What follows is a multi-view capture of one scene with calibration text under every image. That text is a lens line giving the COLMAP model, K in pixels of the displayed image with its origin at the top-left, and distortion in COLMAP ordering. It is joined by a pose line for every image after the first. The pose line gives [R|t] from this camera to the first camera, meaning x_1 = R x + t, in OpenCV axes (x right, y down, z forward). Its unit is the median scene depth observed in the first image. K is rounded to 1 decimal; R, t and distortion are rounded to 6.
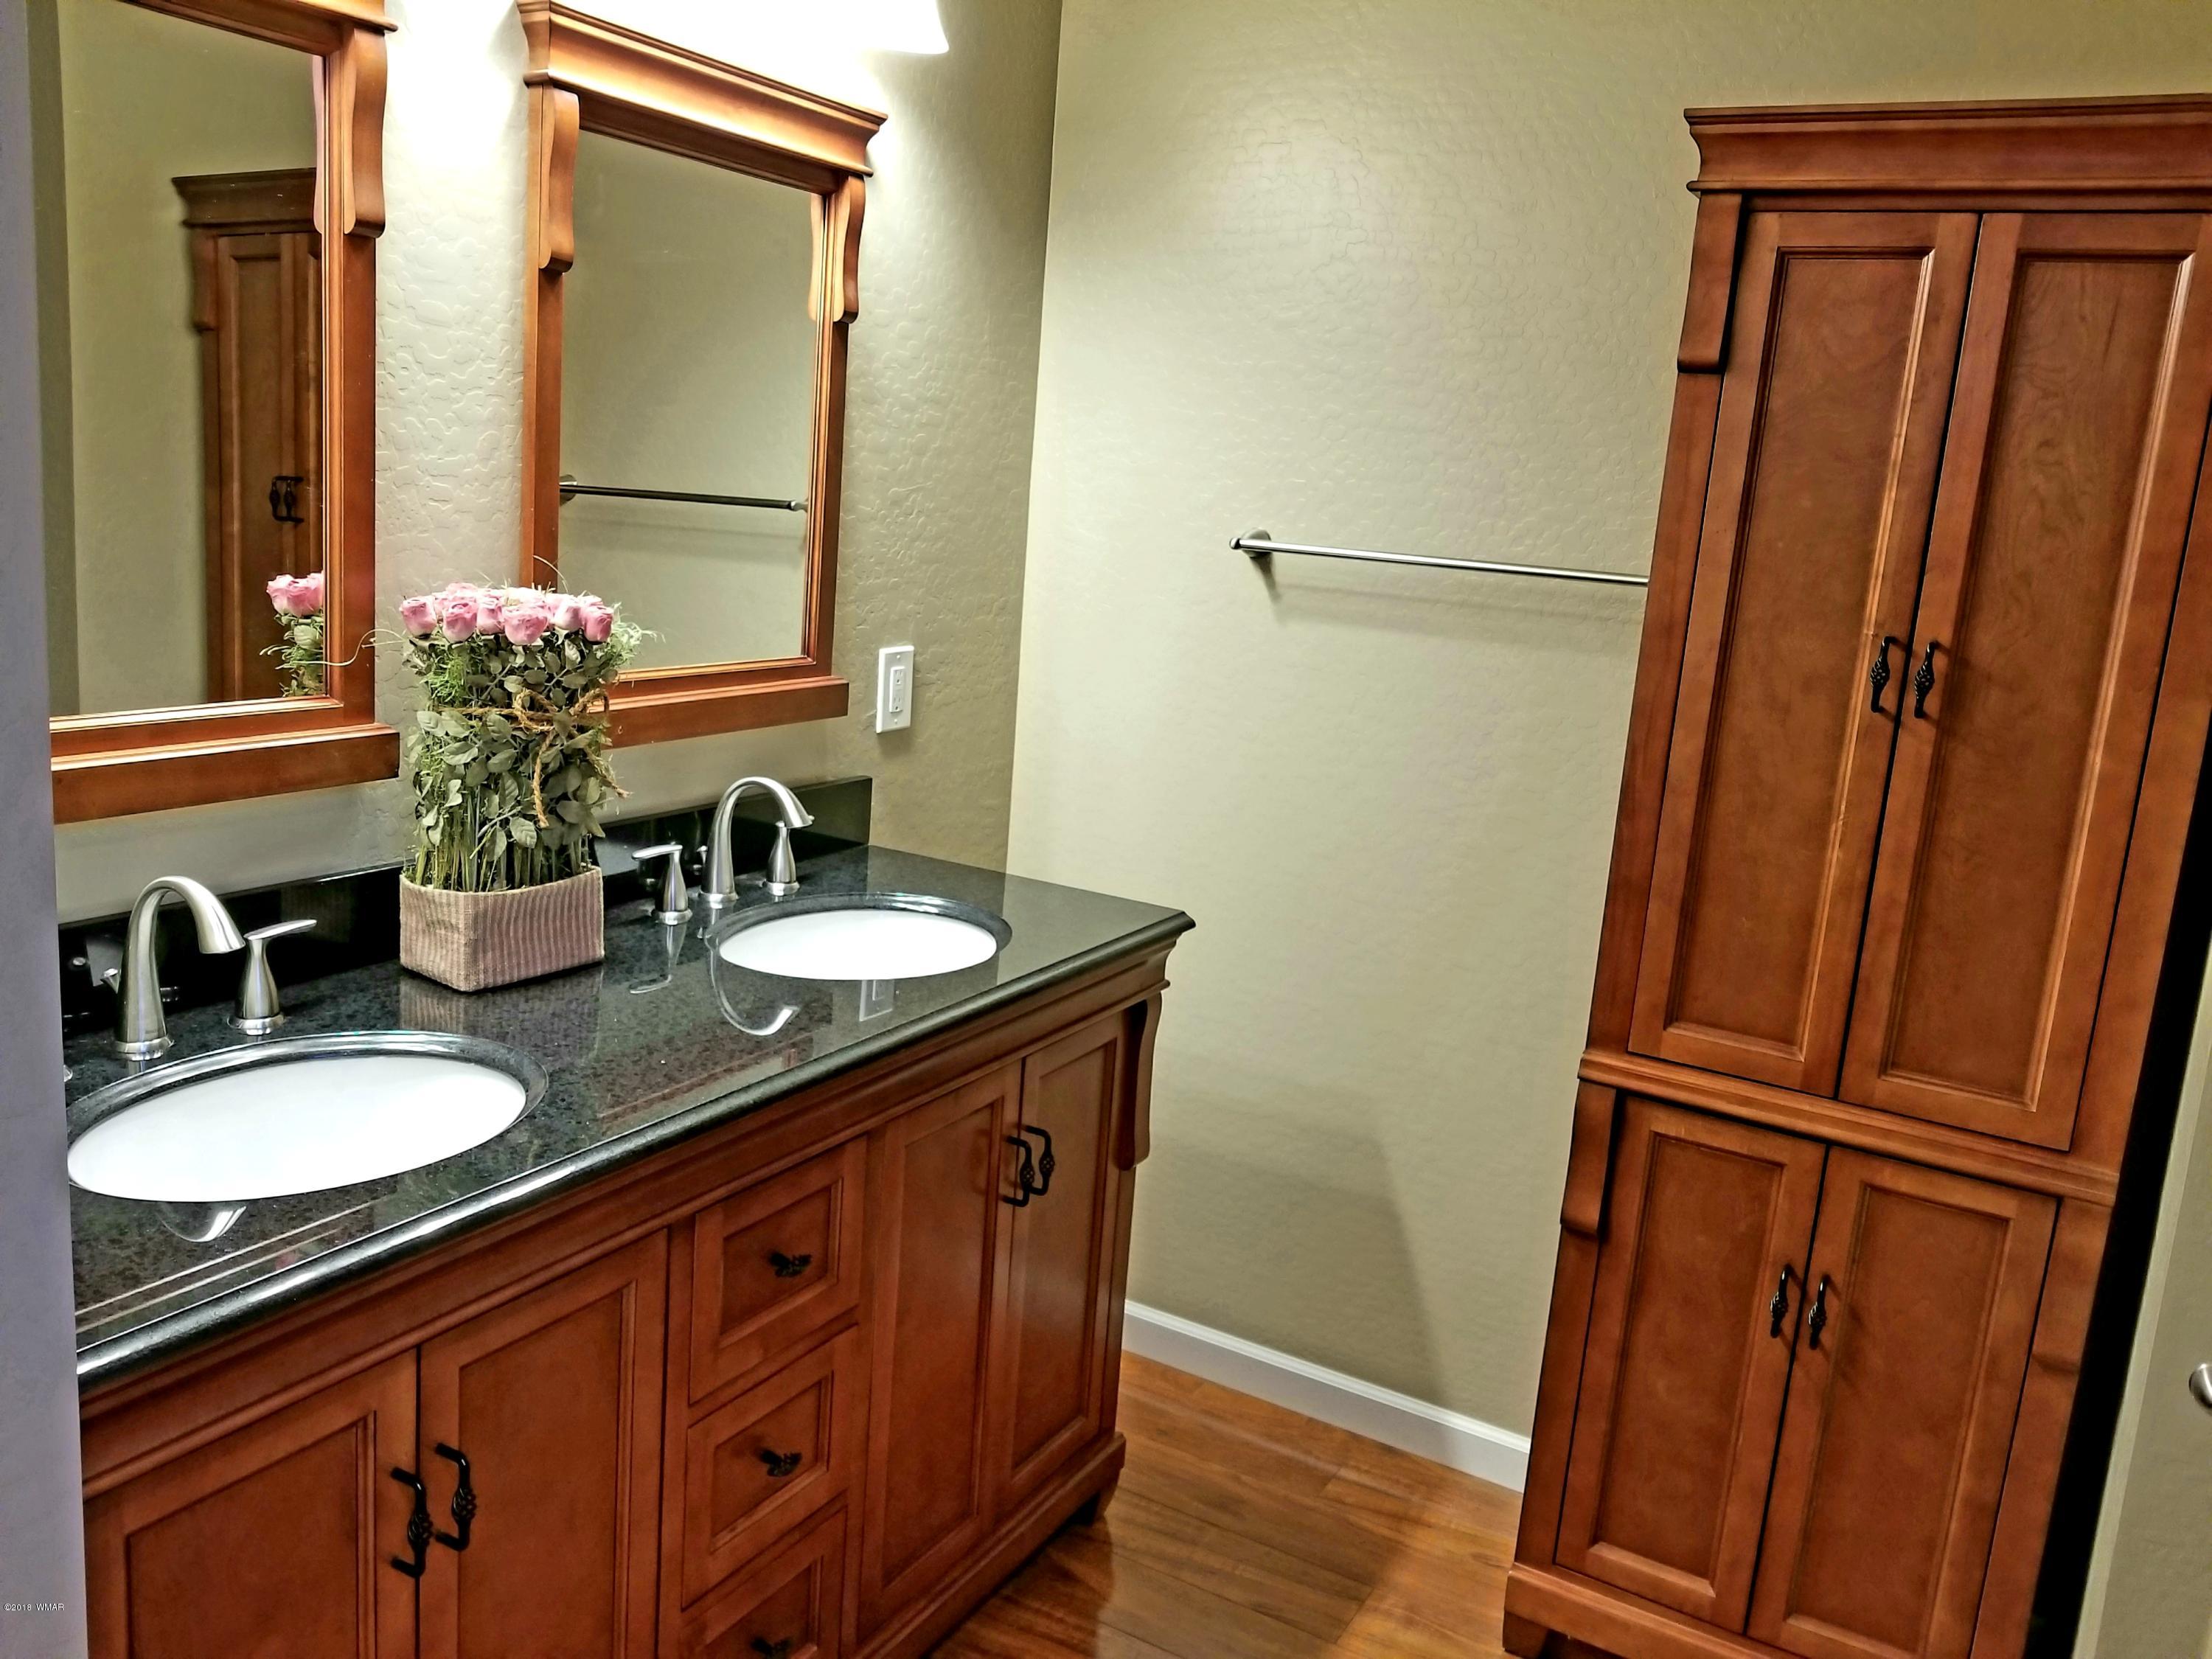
lens RADIAL K [[1754.1, 0, 1062.0], [0, 1754.1, 800.4], [0, 0, 1]] dist [0.002956, -0.017666]
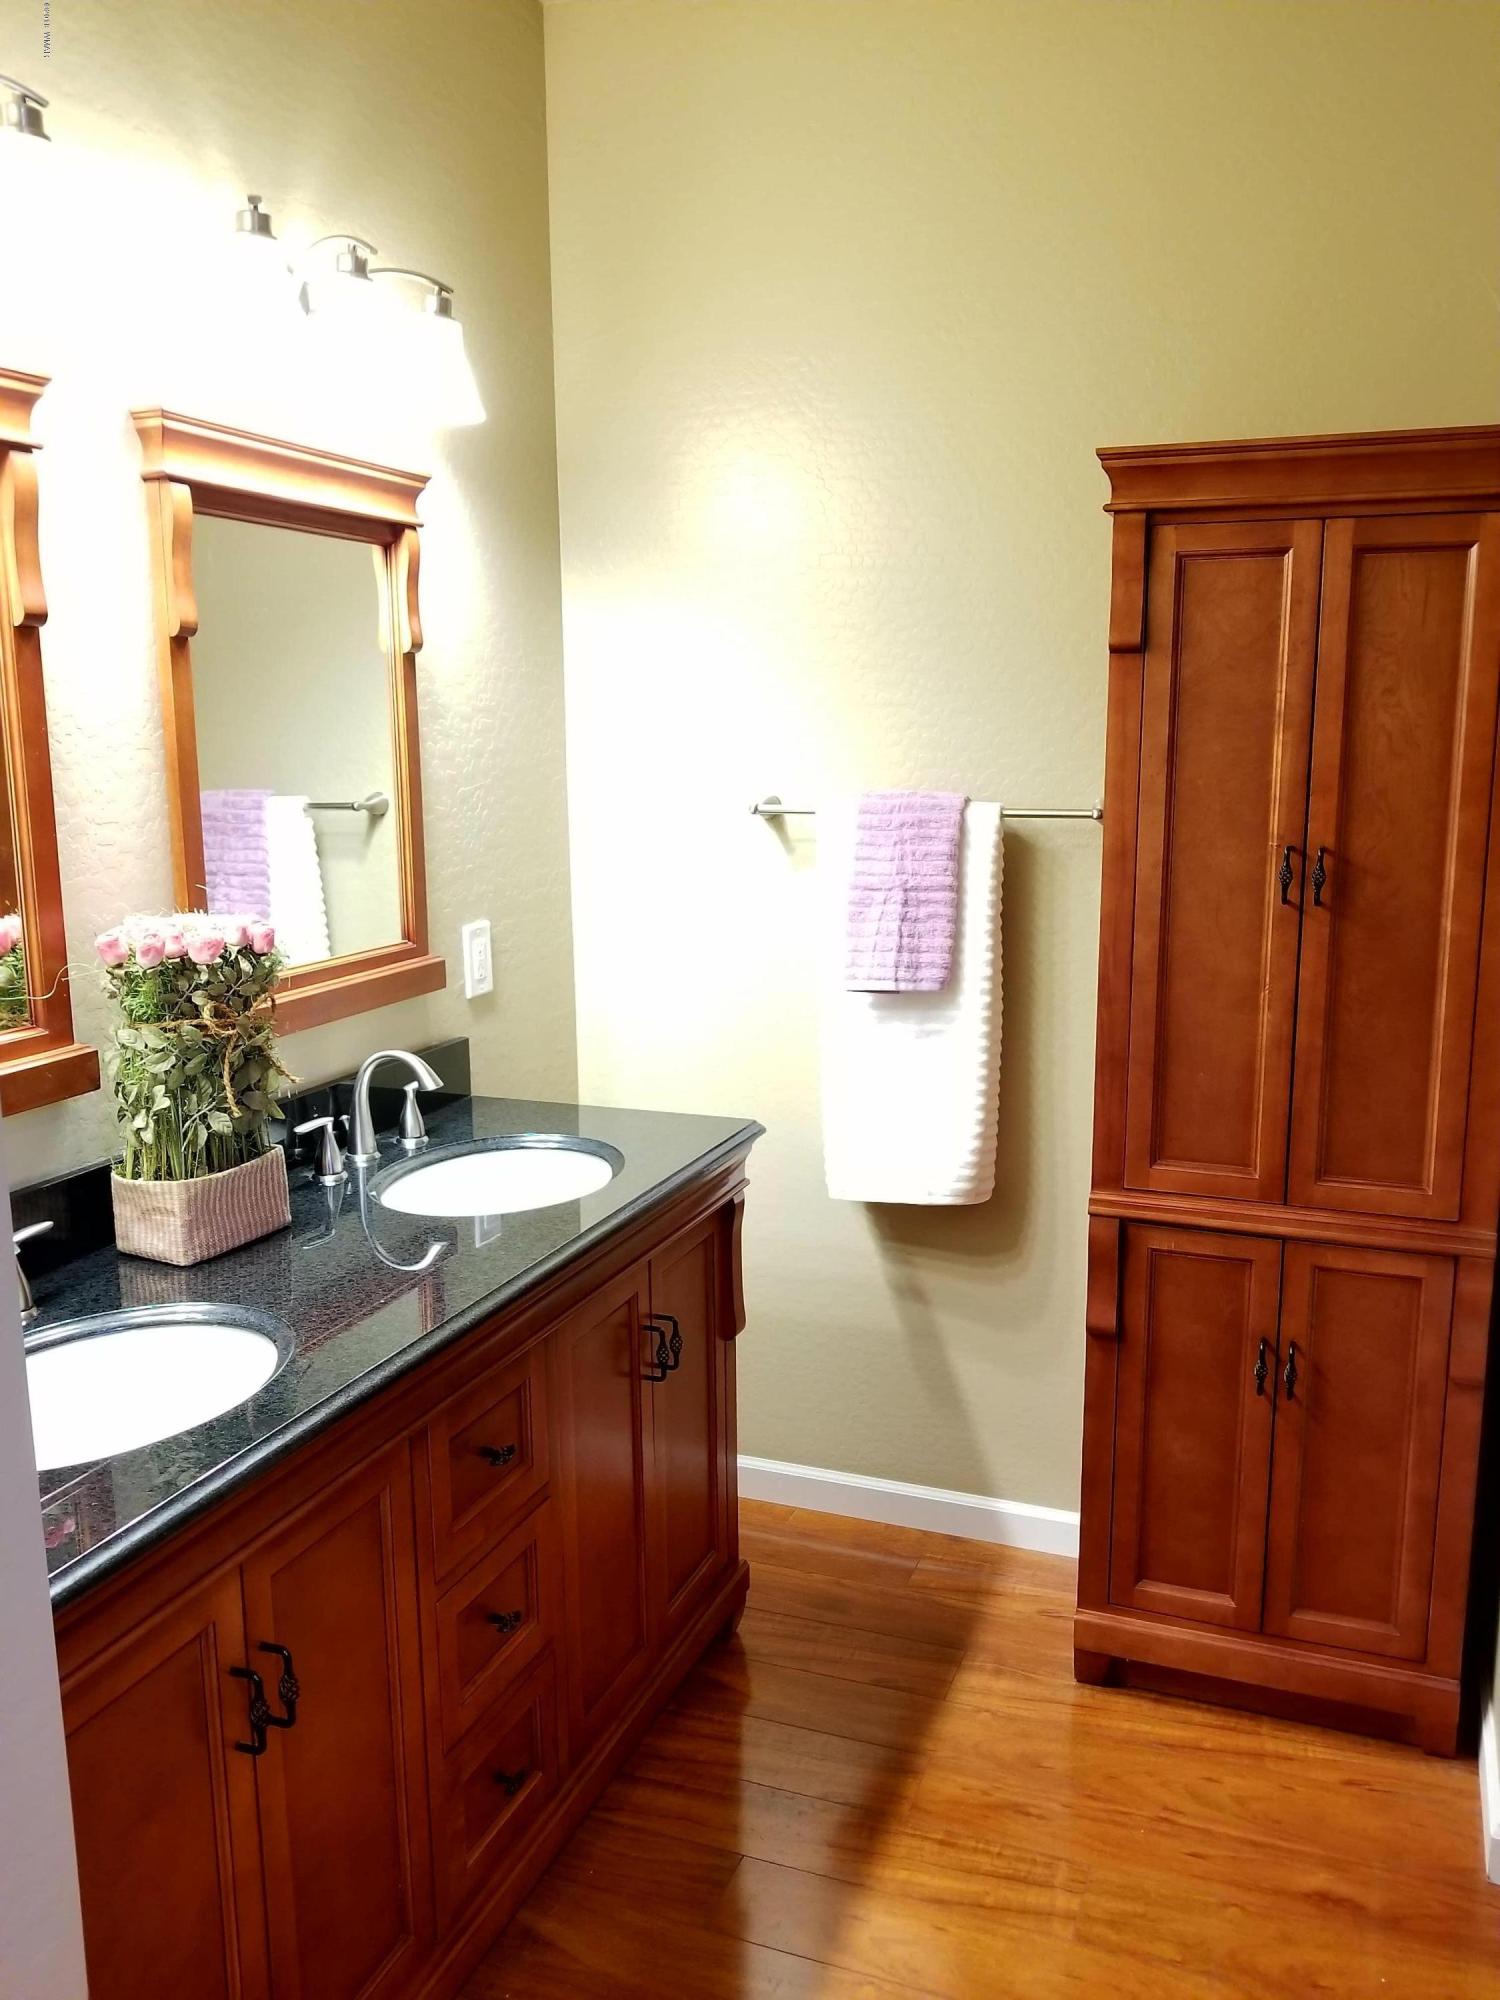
lens RADIAL K [[1586.9, 0, 785.8], [0, 1586.9, 1008.7], [0, 0, 1]] dist [0.005068, -0.019447]
pose [[0.980179, -0.109368, 0.165189, -0.099547], [0.109584, 0.993947, 0.007831, -0.023309], [-0.165045, 0.010426, 0.986231, -0.095249]]
